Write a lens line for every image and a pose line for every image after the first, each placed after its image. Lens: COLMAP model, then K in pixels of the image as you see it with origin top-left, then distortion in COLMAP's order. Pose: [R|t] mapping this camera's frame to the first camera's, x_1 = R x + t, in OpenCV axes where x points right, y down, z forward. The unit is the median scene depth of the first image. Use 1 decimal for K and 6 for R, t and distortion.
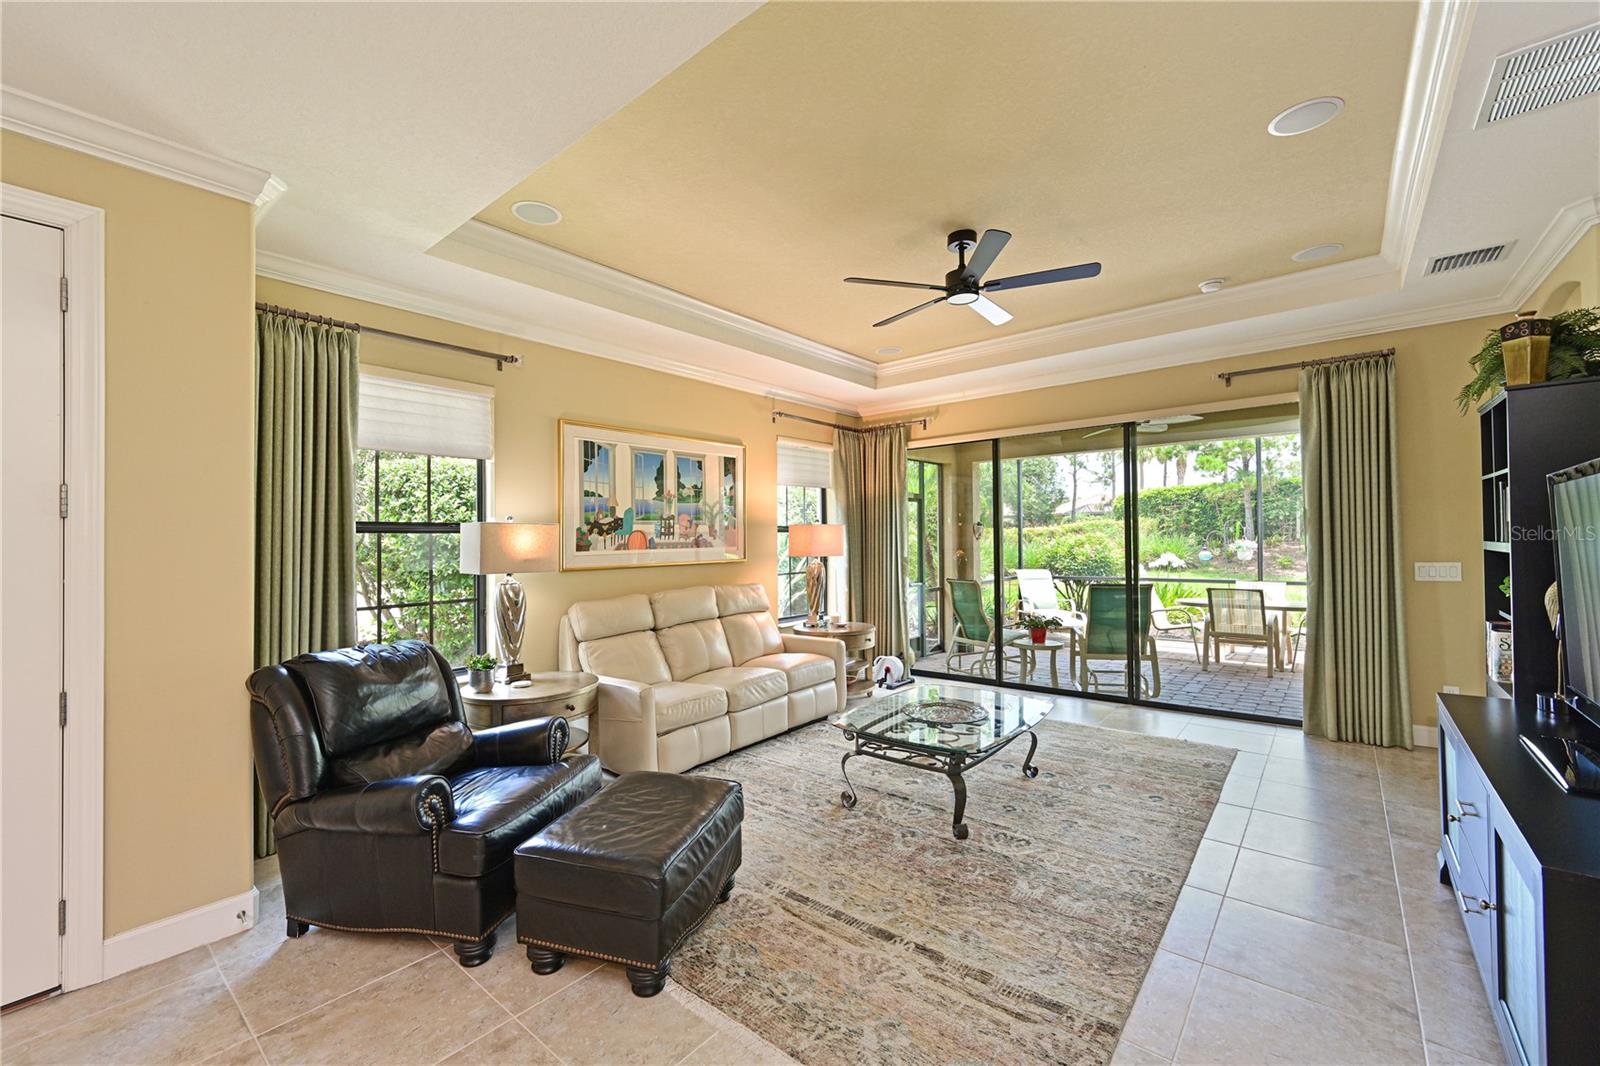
lens RADIAL K [[648.7, 0, 785.0], [0, 648.7, 539.0], [0, 0, 1]] dist [-0.001163, -0.000042]
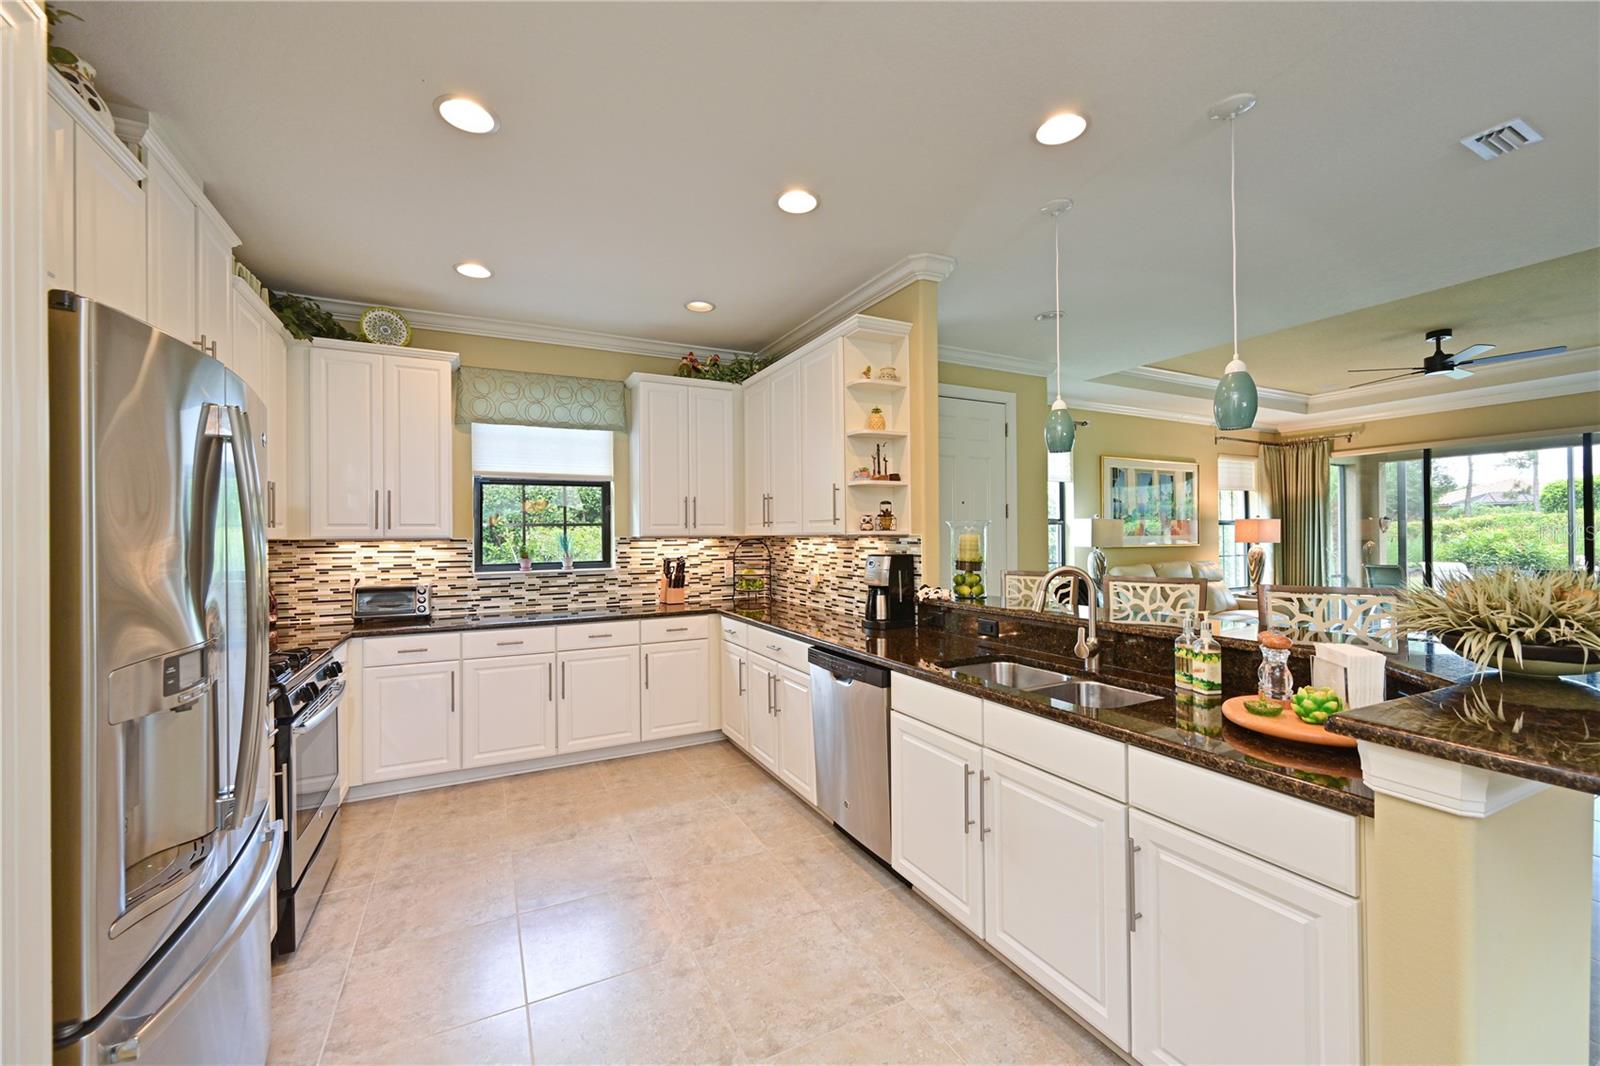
lens RADIAL K [[627.1, 0, 796.6], [0, 627.1, 533.7], [0, 0, 1]] dist [-0.001042, 0.000123]
pose [[0.922898, 0.007750, -0.384966, -0.380373], [-0.007080, 0.999970, 0.003158, 0.011925], [0.384979, -0.000189, 0.922926, -0.654961]]
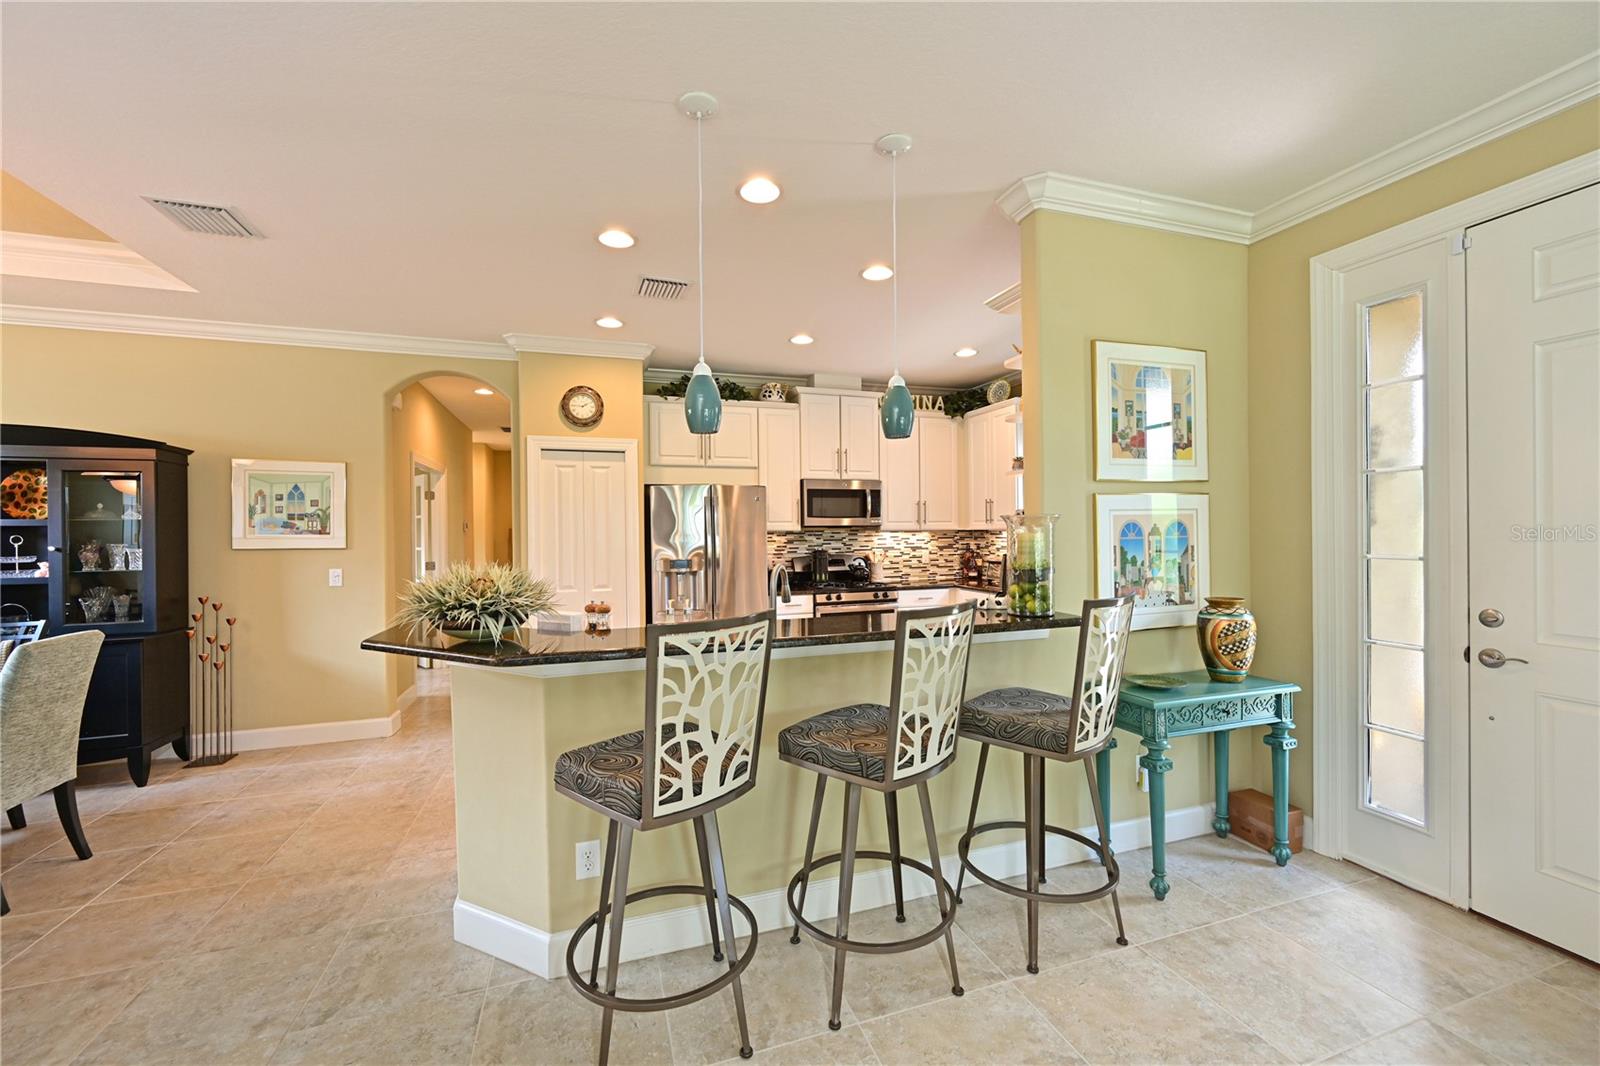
lens RADIAL K [[627.1, 0, 796.6], [0, 627.1, 533.7], [0, 0, 1]] dist [-0.001042, 0.000123]
pose [[-0.513480, 0.027237, -0.857669, 0.046723], [0.018911, 0.999613, 0.020423, 0.001045], [0.857893, -0.005733, -0.513797, 0.098515]]
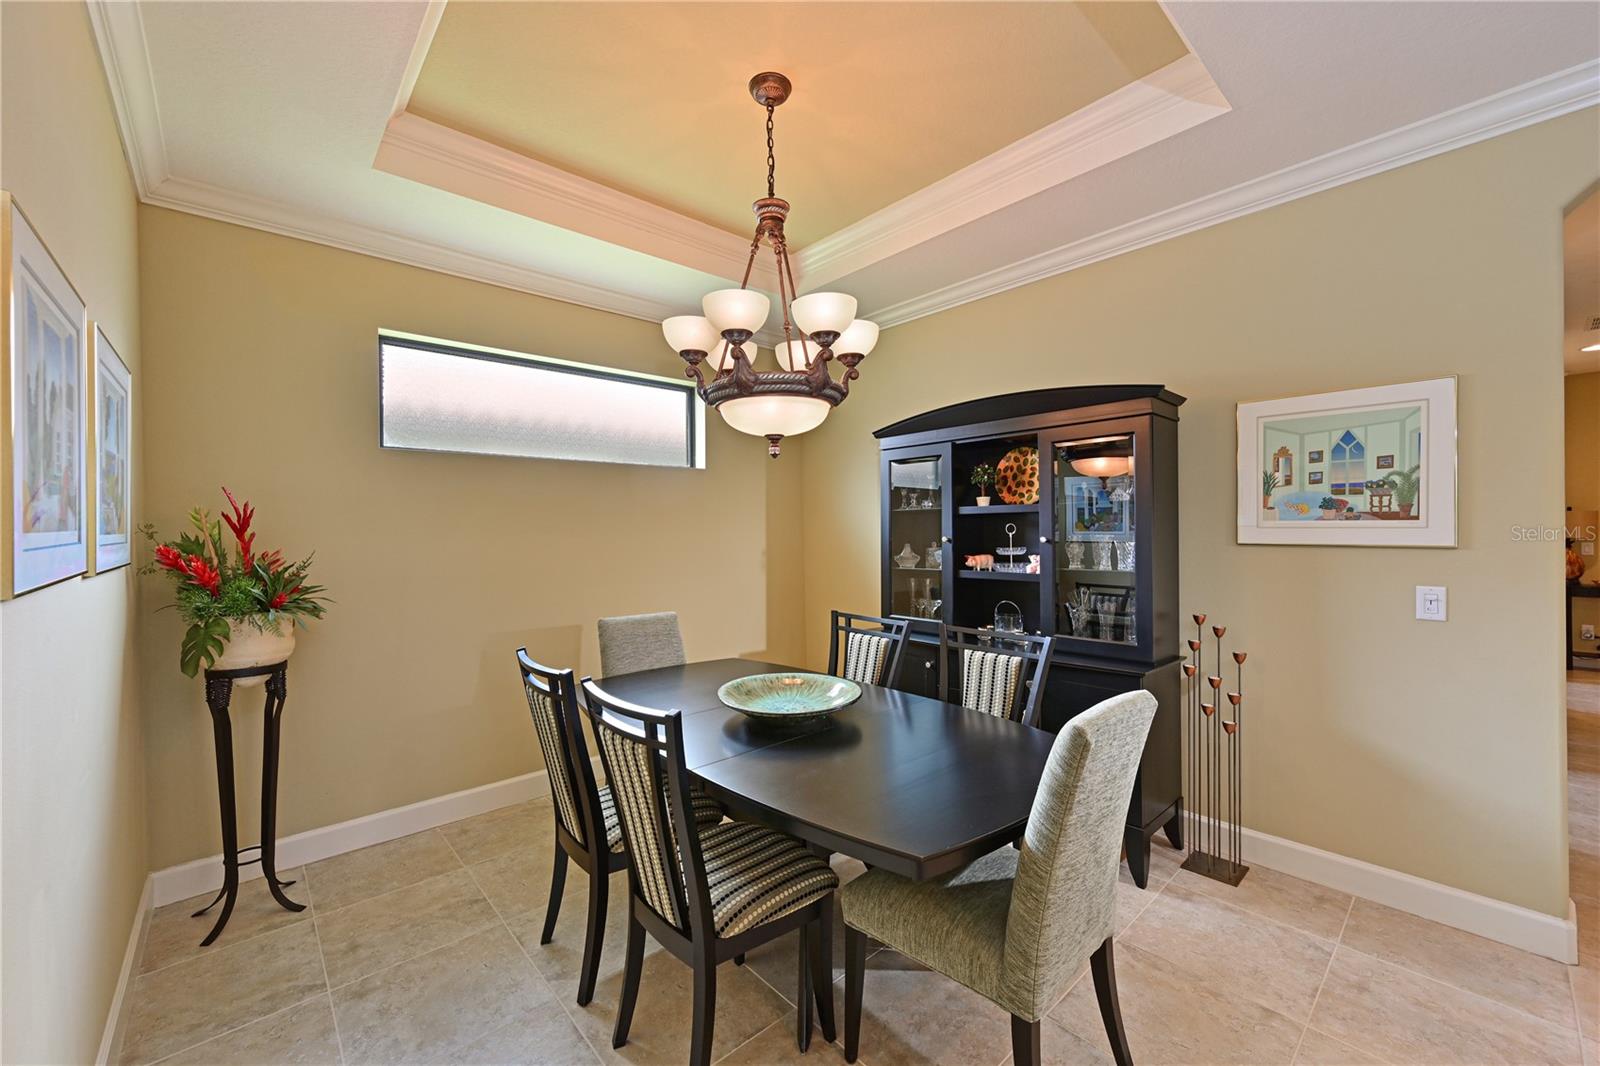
lens RADIAL K [[627.1, 0, 796.6], [0, 627.1, 533.7], [0, 0, 1]] dist [-0.001042, 0.000123]
pose [[-0.990279, 0.030463, 0.135717, 0.018337], [0.031113, 0.999512, 0.002670, 0.002569], [-0.135570, 0.006866, -0.990744, -0.381974]]
